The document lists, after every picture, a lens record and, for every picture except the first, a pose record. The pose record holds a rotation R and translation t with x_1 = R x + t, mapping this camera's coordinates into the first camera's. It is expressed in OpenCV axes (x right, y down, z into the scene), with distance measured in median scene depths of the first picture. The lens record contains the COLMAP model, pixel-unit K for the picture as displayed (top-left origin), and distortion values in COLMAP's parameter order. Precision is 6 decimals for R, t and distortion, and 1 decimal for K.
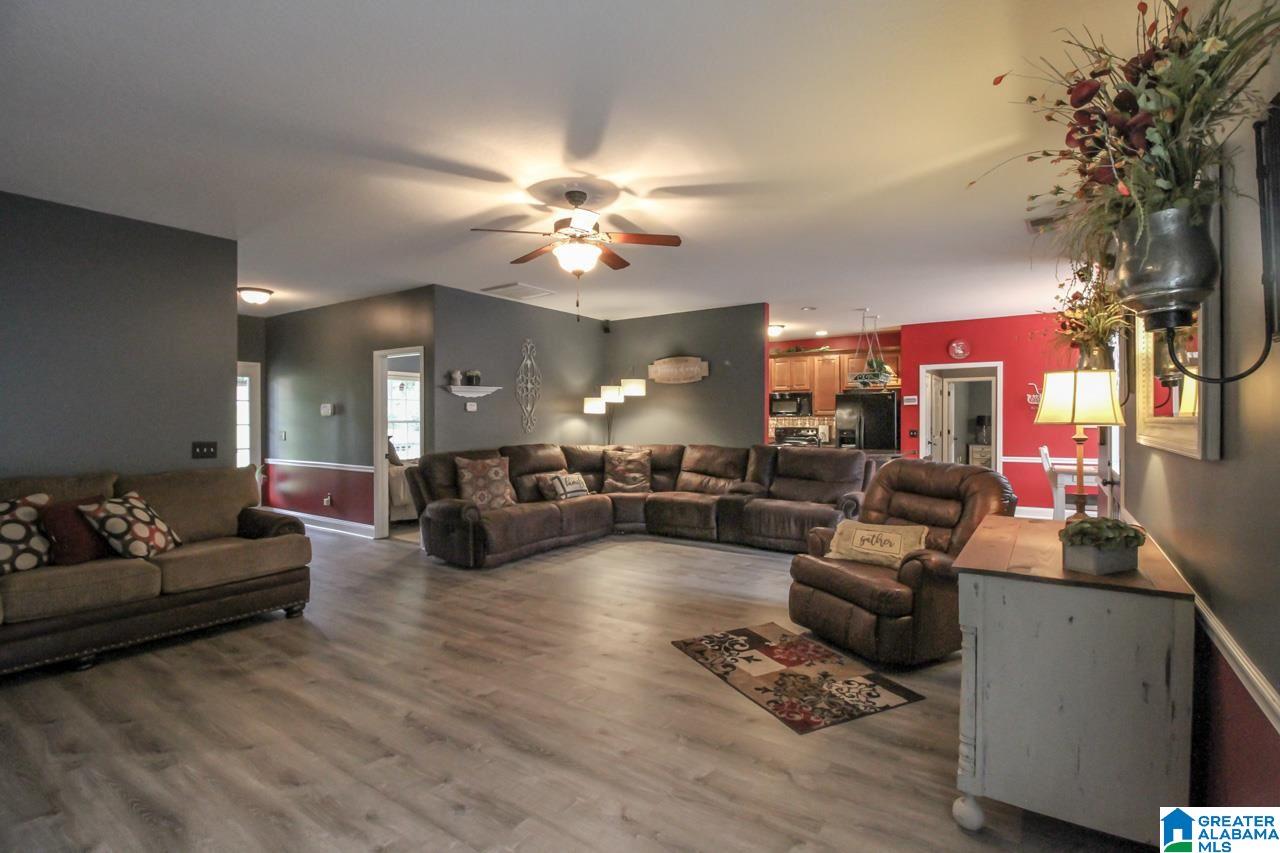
lens RADIAL K [[580.2, 0, 640.0], [0, 580.2, 426.5], [0, 0, 1]] dist [-0.001101, -0.012968]
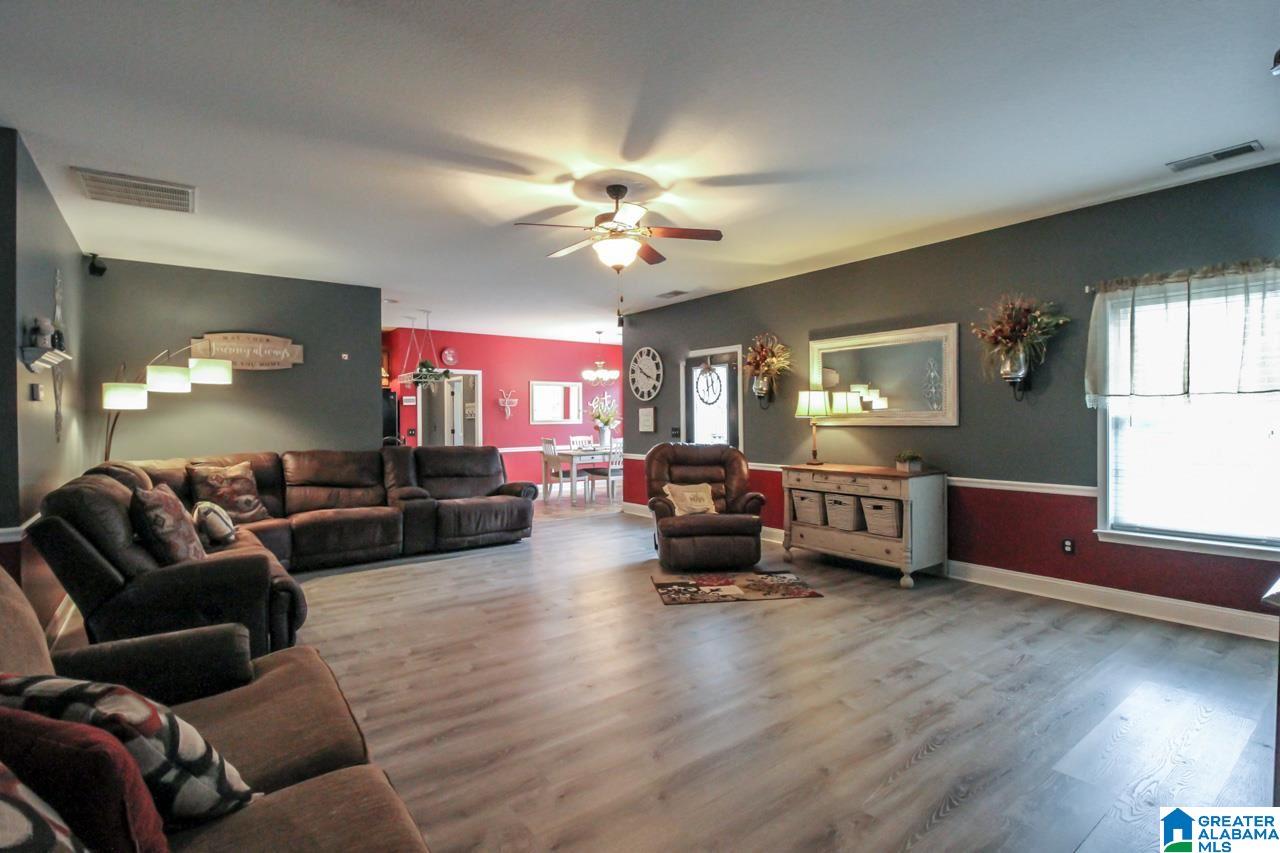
lens RADIAL K [[603.3, 0, 642.6], [0, 603.3, 431.2], [0, 0, 1]] dist [0.000368, -0.012372]
pose [[0.339016, -0.021878, 0.940526, -1.032044], [0.019333, 0.999680, 0.016286, 0.001173], [-0.940582, 0.012662, 0.339331, 0.585461]]
